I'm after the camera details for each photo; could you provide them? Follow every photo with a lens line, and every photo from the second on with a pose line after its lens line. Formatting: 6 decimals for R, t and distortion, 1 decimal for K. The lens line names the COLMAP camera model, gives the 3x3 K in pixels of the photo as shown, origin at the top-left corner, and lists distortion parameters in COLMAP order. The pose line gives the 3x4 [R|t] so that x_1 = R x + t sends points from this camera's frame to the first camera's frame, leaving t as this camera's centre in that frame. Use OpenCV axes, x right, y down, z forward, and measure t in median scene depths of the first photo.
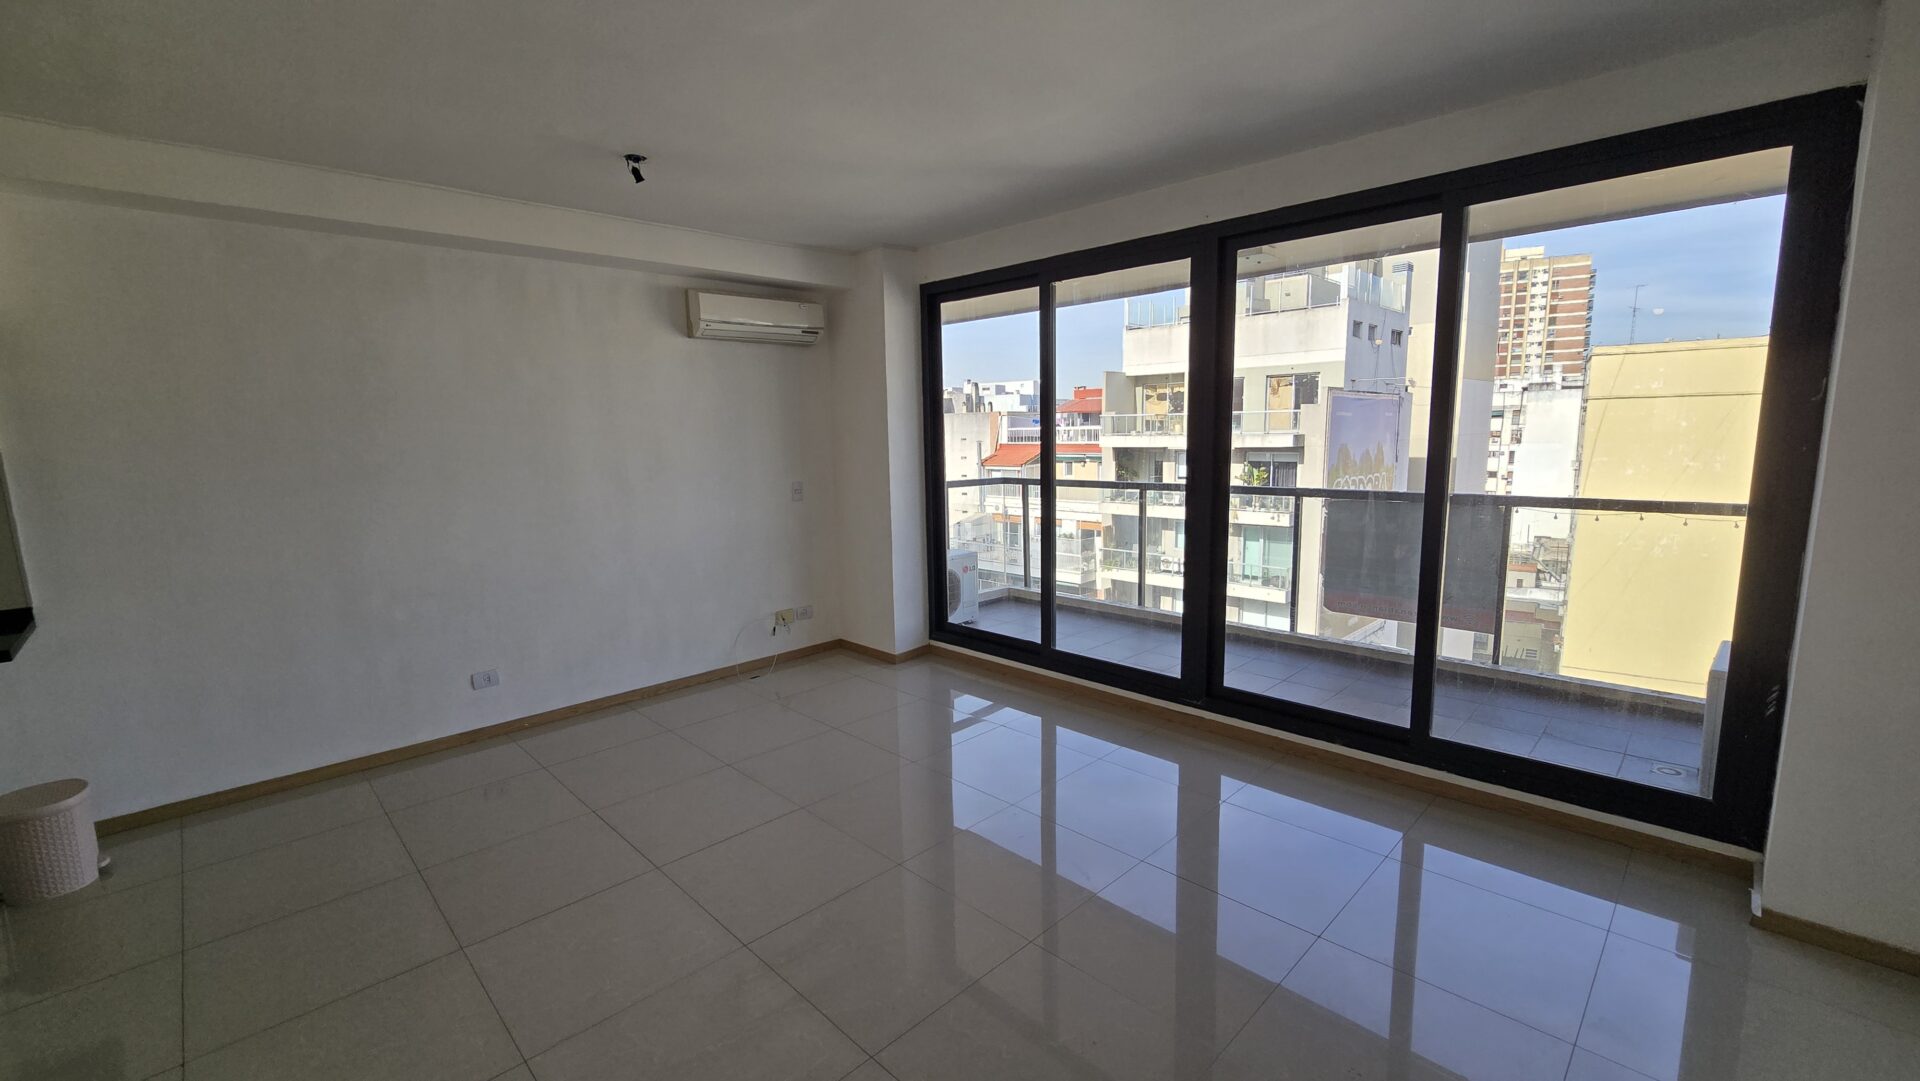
lens RADIAL K [[778.6, 0, 960.0], [0, 778.6, 540.5], [0, 0, 1]] dist [-0.001100, 0.000118]
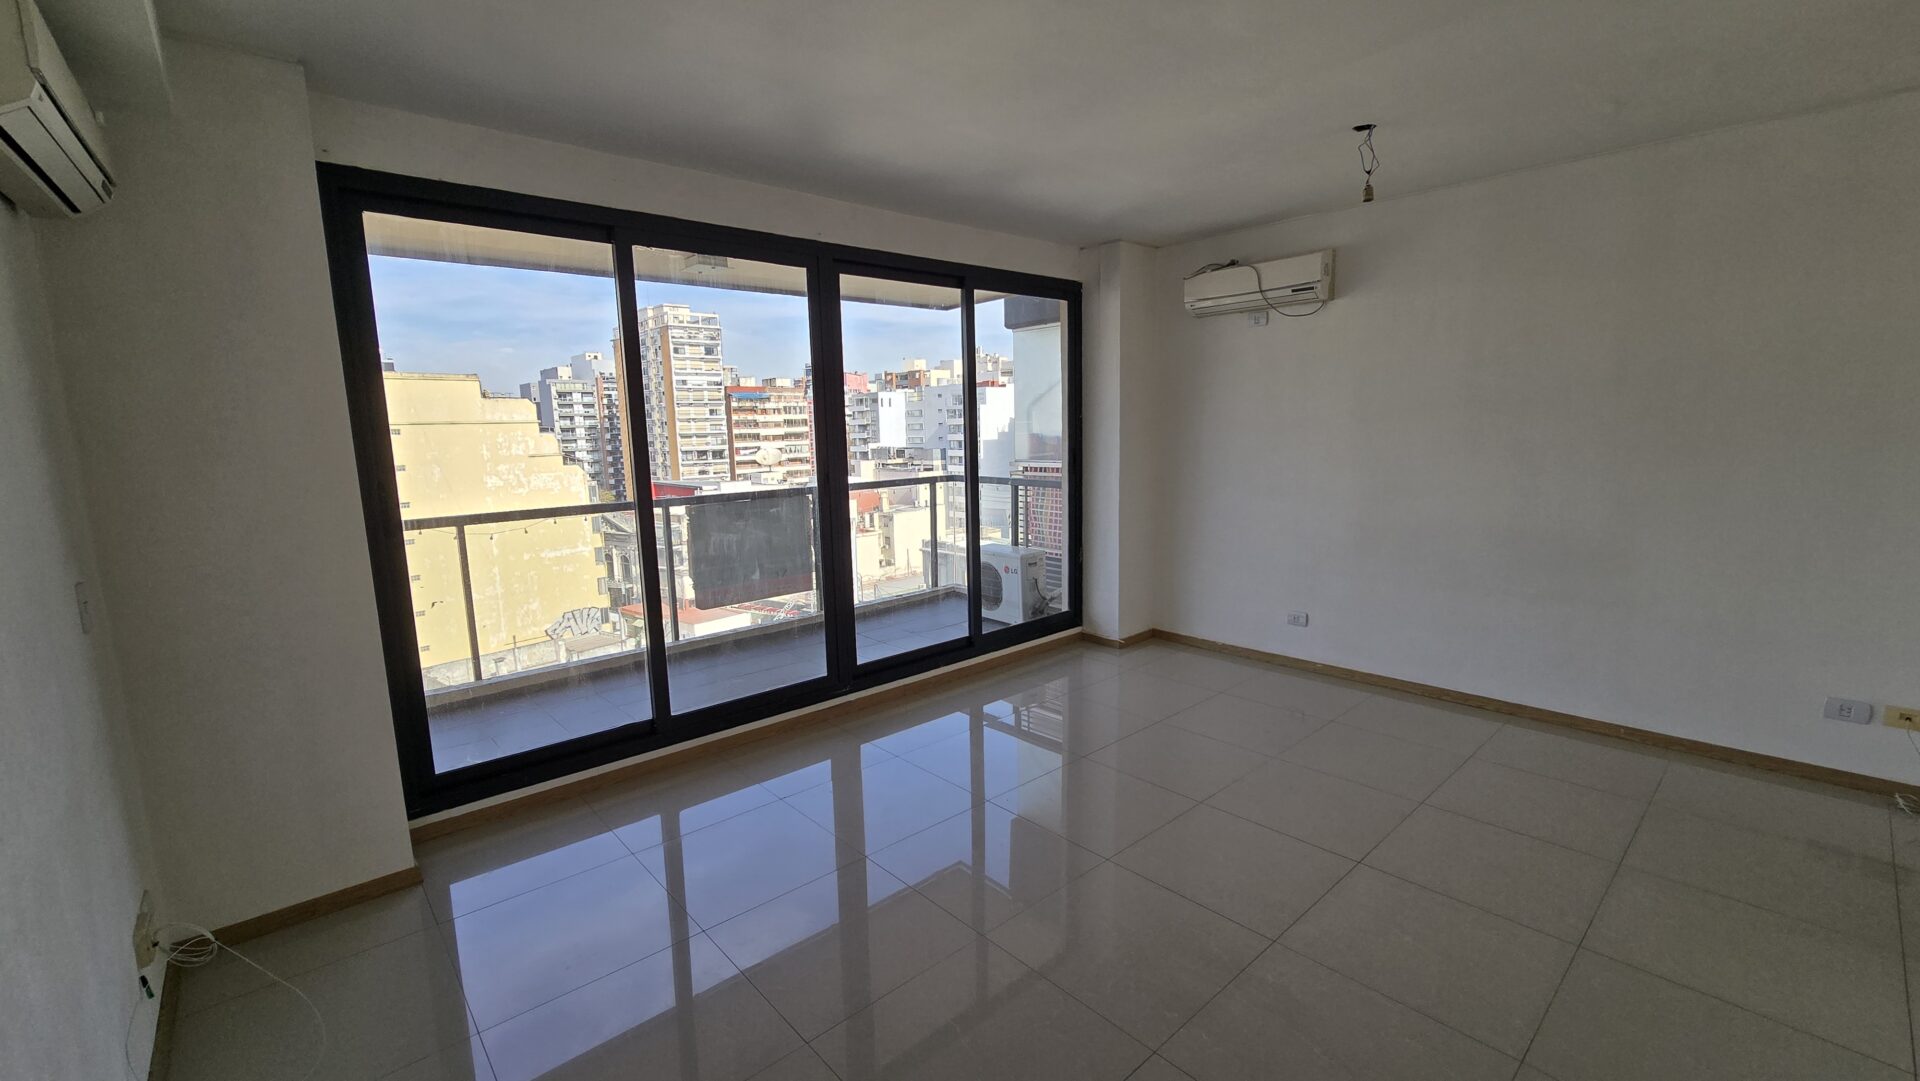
lens RADIAL K [[790.9, 0, 962.1], [0, 790.9, 548.8], [0, 0, 1]] dist [0.002246, 0.000290]
pose [[0.059396, -0.135803, 0.988954, -0.583052], [0.164963, 0.978417, 0.124449, -0.071476], [-0.984510, 0.155749, 0.080516, 0.574246]]
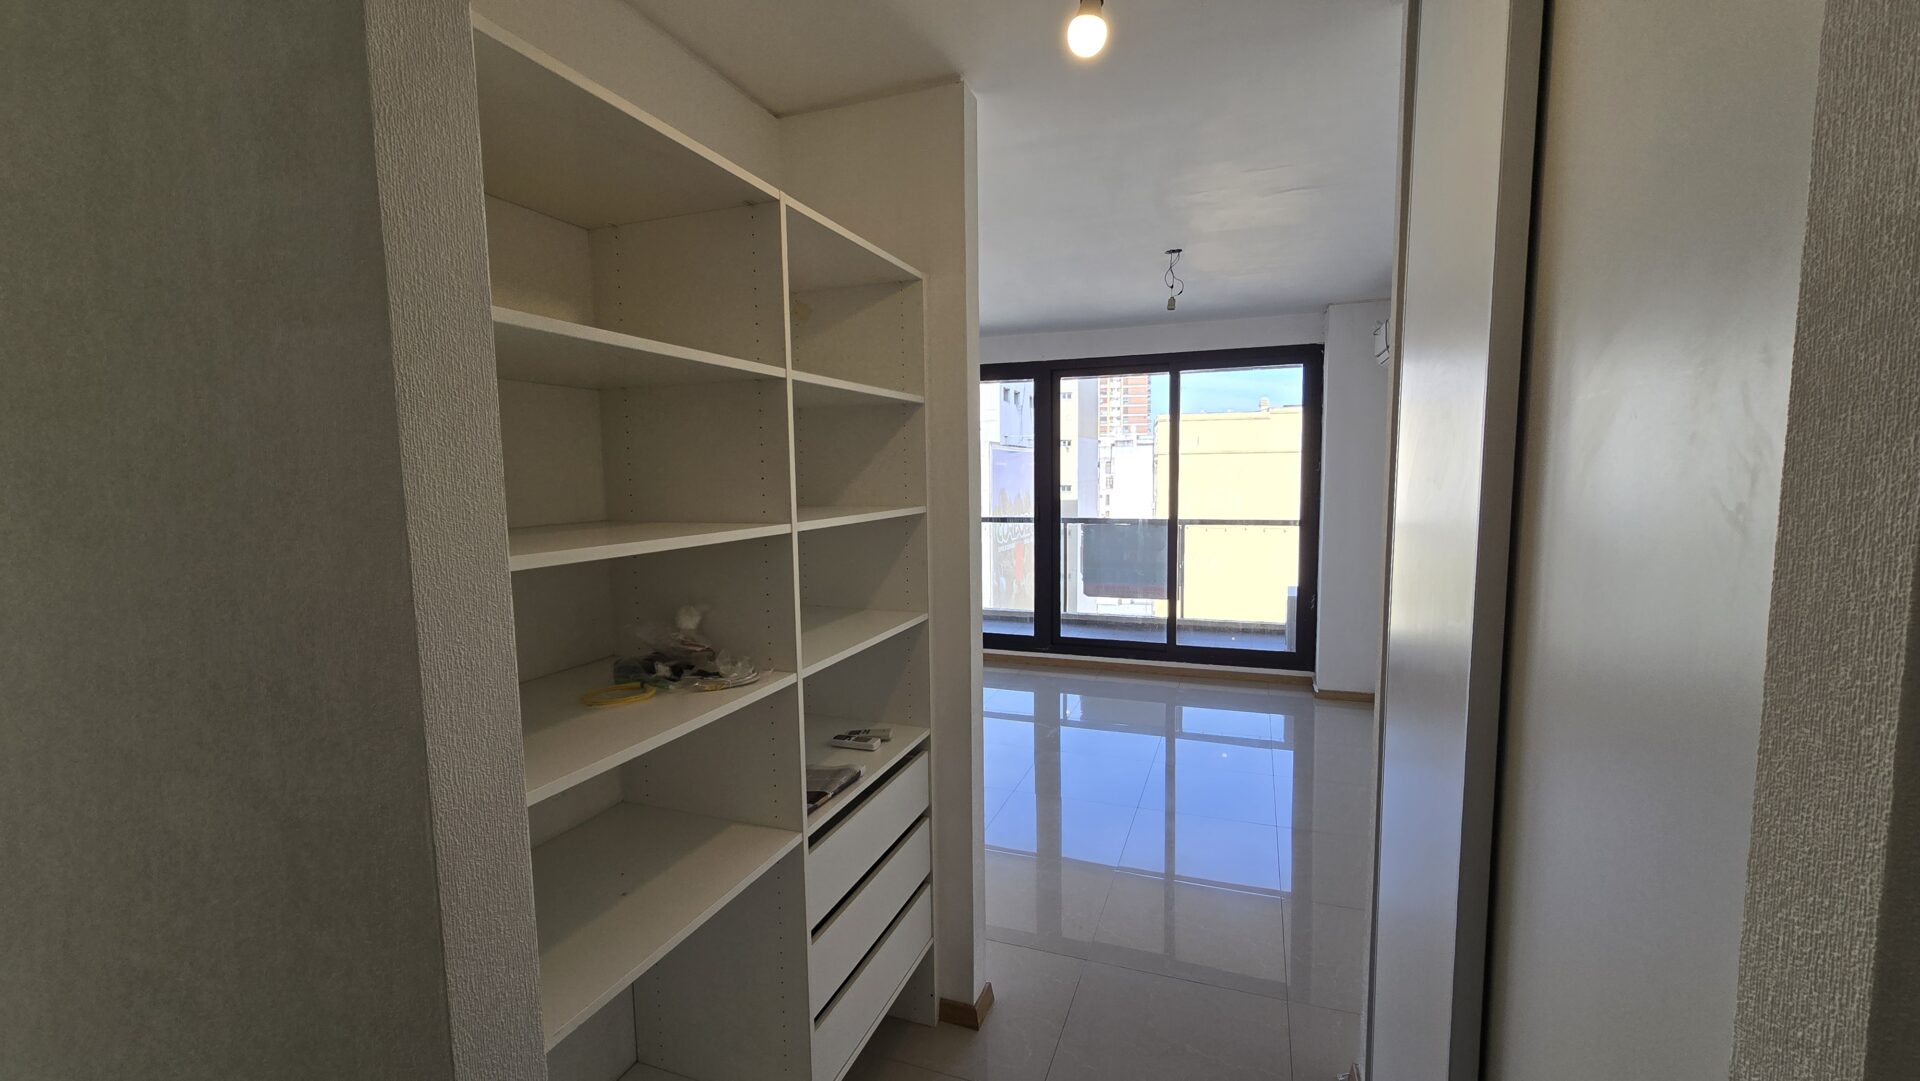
lens RADIAL K [[784.1, 0, 953.9], [0, 784.1, 533.6], [0, 0, 1]] dist [0.000588, 0.000187]
pose [[0.909501, -0.024008, 0.415007, -0.422428], [0.051427, 0.997160, -0.055020, 0.039195], [-0.412507, 0.071383, 0.908153, -0.326086]]
